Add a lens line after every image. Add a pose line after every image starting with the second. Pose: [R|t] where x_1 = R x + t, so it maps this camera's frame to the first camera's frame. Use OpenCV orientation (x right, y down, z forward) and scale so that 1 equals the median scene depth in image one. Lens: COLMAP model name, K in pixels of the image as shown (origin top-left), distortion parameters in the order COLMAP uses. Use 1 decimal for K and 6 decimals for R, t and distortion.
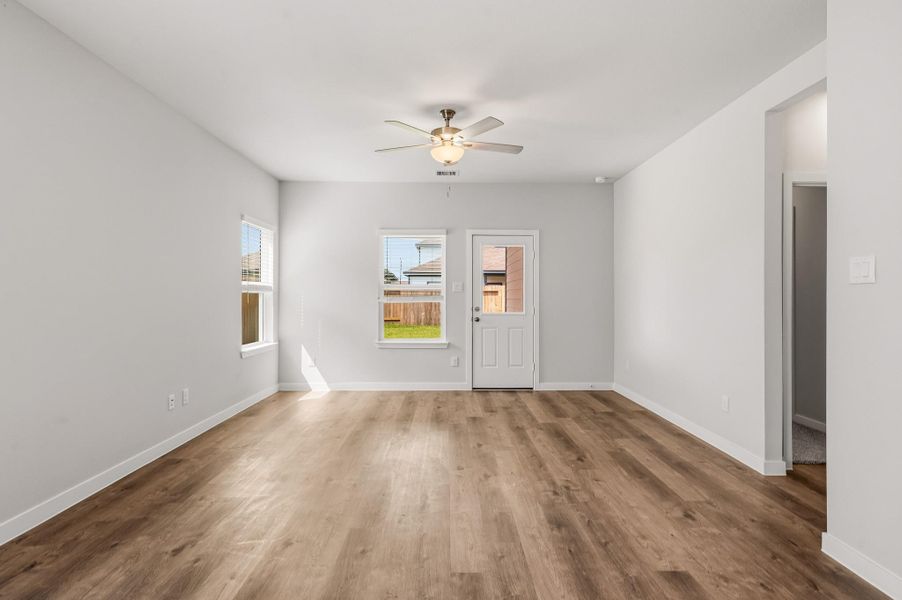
lens RADIAL K [[487.7, 0, 461.5], [0, 487.7, 301.7], [0, 0, 1]] dist [0.099799, 0.000041]
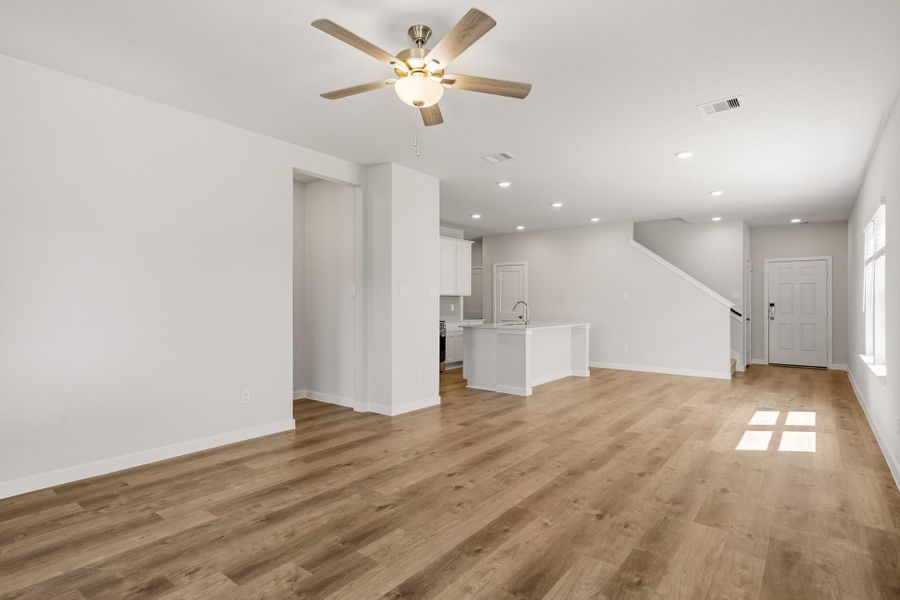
lens RADIAL K [[486.6, 0, 460.5], [0, 486.6, 301.7], [0, 0, 1]] dist [0.099799, 0.000041]
pose [[-0.799690, 0.000001, 0.600413, -0.521763], [-0.003226, 0.999986, -0.004299, -0.002607], [-0.600405, -0.005374, -0.799678, 1.624321]]
